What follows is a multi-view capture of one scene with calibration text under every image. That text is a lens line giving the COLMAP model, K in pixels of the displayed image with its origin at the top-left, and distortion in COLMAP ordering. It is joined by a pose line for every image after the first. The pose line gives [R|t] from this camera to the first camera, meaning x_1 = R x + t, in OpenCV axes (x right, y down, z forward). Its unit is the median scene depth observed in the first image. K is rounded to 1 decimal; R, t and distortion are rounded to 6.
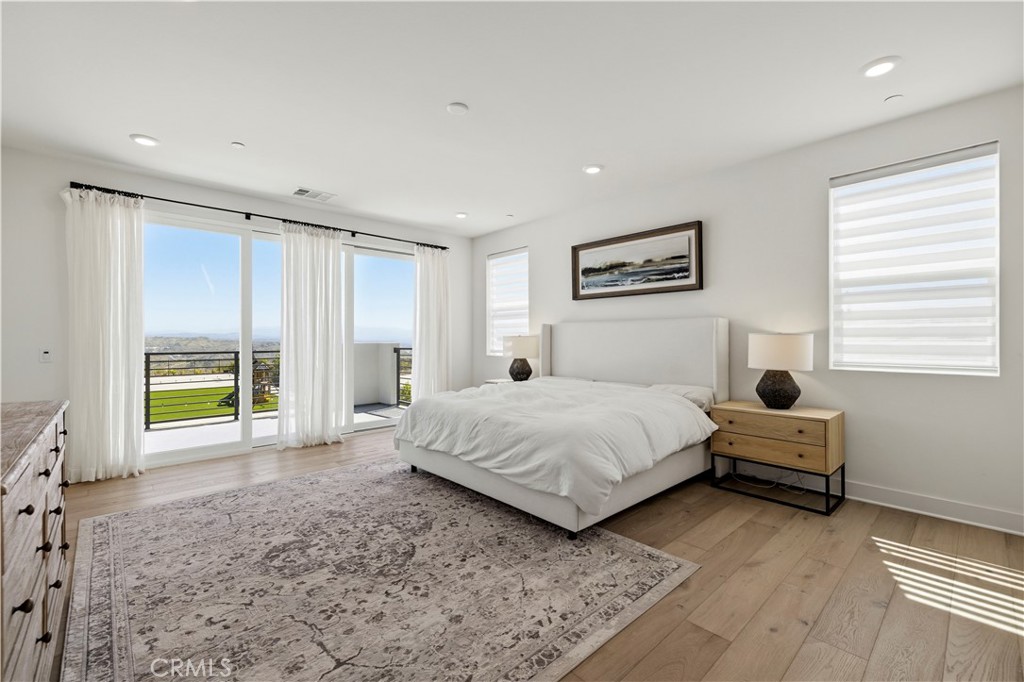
lens RADIAL K [[437.5, 0, 503.3], [0, 437.5, 340.0], [0, 0, 1]] dist [0.003038, 0.000367]
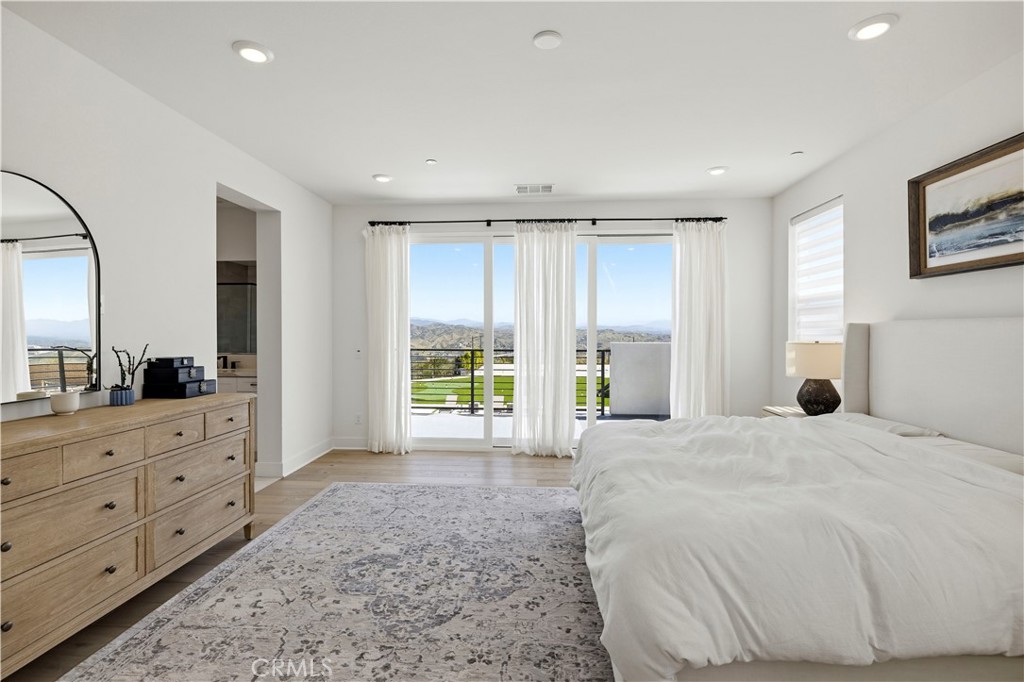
lens RADIAL K [[478.7, 0, 503.7], [0, 478.7, 334.5], [0, 0, 1]] dist [-0.005574, 0.001578]
pose [[0.686784, 0.006884, -0.726829, 0.358737], [-0.004689, 0.999976, 0.005041, -0.033957], [0.726846, -0.000054, 0.686800, 0.334292]]
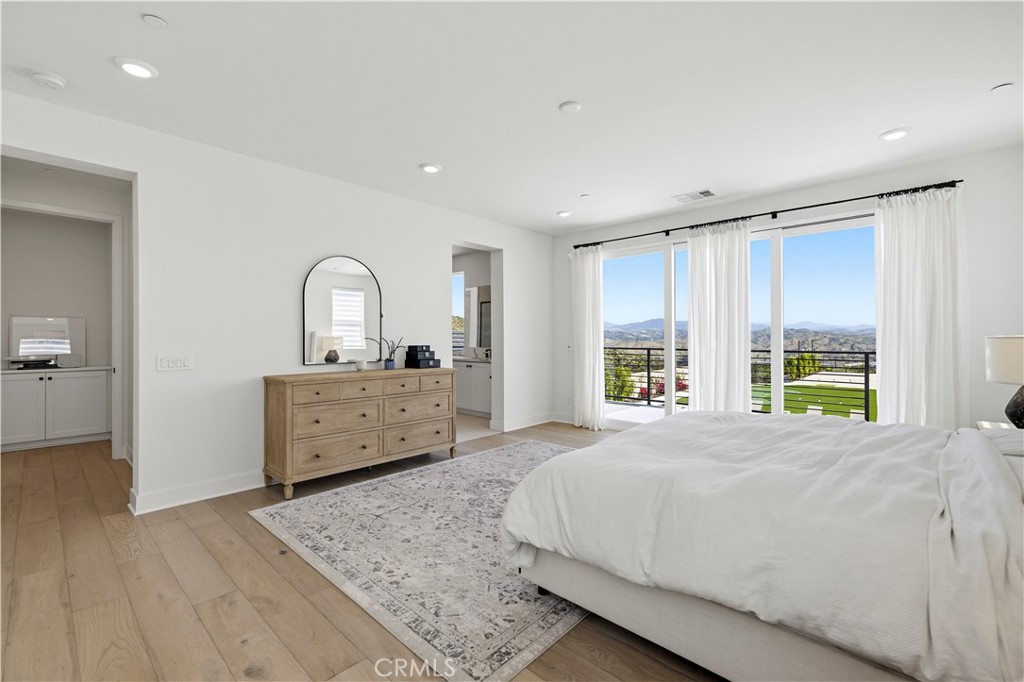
lens RADIAL K [[437.5, 0, 504.8], [0, 437.5, 339.1], [0, 0, 1]] dist [0.003038, 0.000367]
pose [[0.077574, 0.005928, -0.996969, 0.717978], [0.000272, 0.999982, 0.005967, -0.014004], [0.996987, -0.000734, 0.077571, 0.653178]]
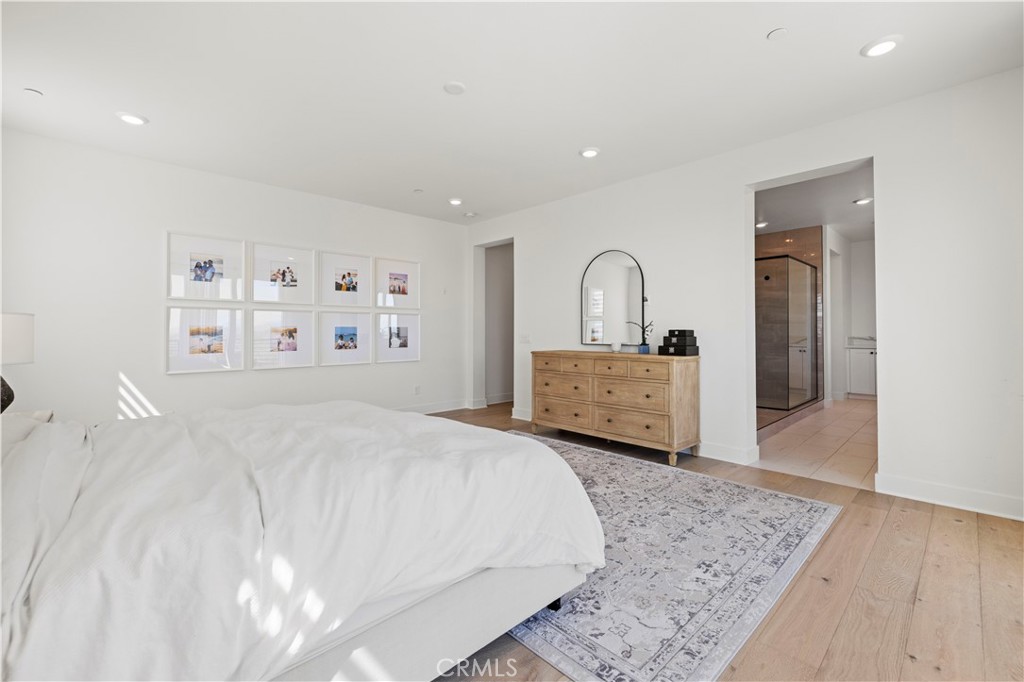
lens RADIAL K [[437.5, 0, 509.4], [0, 437.5, 330.7], [0, 0, 1]] dist [0.003038, 0.000367]
pose [[-0.999348, 0.006008, -0.035589, -0.163136], [0.005948, 0.999981, 0.001779, 0.011542], [0.035599, 0.001566, -0.999365, 1.670216]]
